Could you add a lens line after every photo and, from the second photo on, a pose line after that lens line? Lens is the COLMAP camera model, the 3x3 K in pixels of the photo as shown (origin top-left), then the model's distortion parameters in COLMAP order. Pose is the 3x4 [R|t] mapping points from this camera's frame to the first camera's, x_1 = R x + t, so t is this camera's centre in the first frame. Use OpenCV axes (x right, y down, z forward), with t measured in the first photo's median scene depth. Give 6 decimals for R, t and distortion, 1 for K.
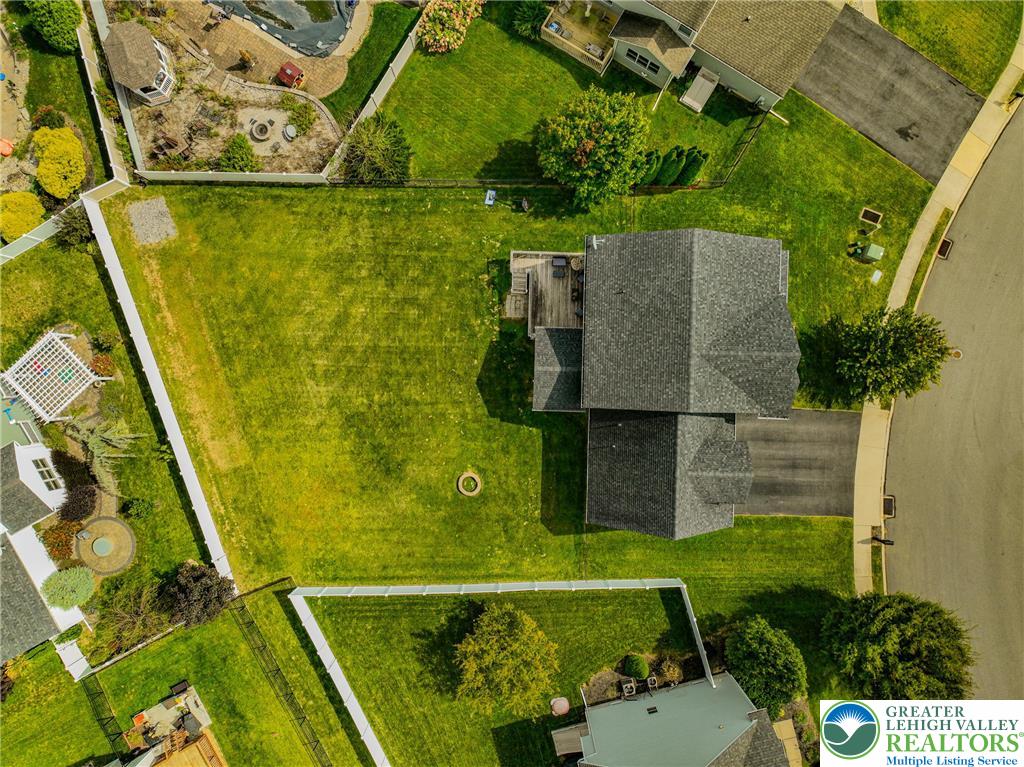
lens RADIAL K [[723.1, 0, 508.5], [0, 723.1, 383.7], [0, 0, 1]] dist [0.015735, -0.011158]
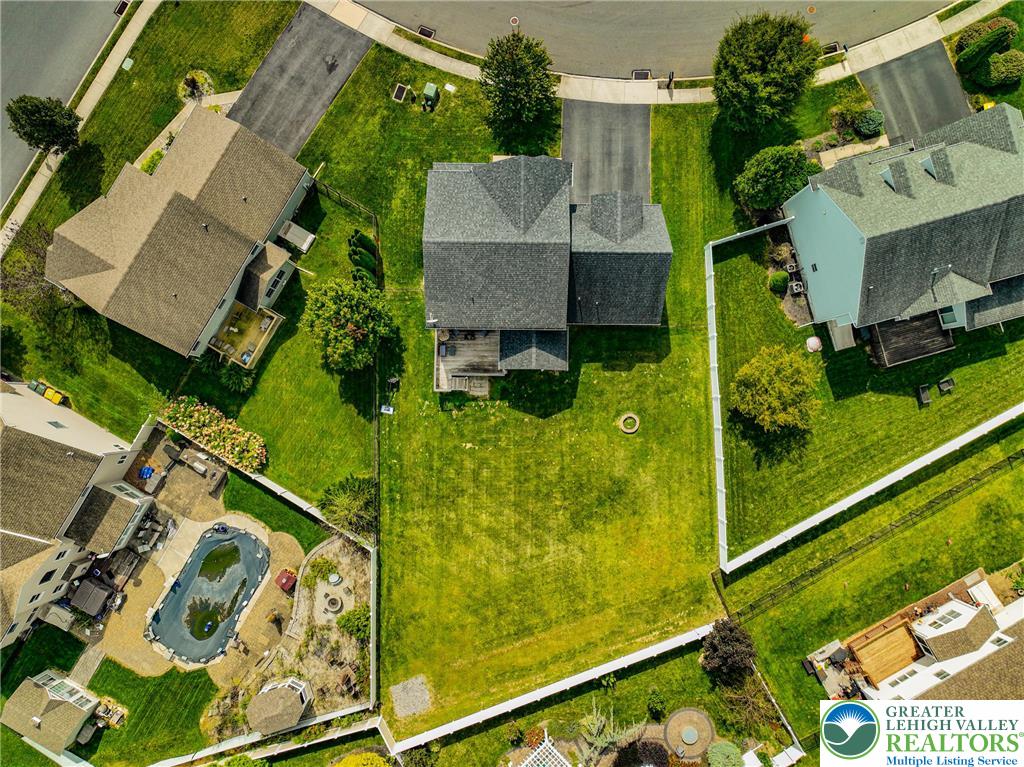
lens RADIAL K [[723.1, 0, 508.0], [0, 723.1, 380.5], [0, 0, 1]] dist [0.015735, -0.011158]
pose [[-0.014011, -0.999267, 0.035632, -0.023726], [0.999857, -0.014341, -0.009017, -0.049724], [0.009521, 0.035500, 0.999324, -0.193076]]
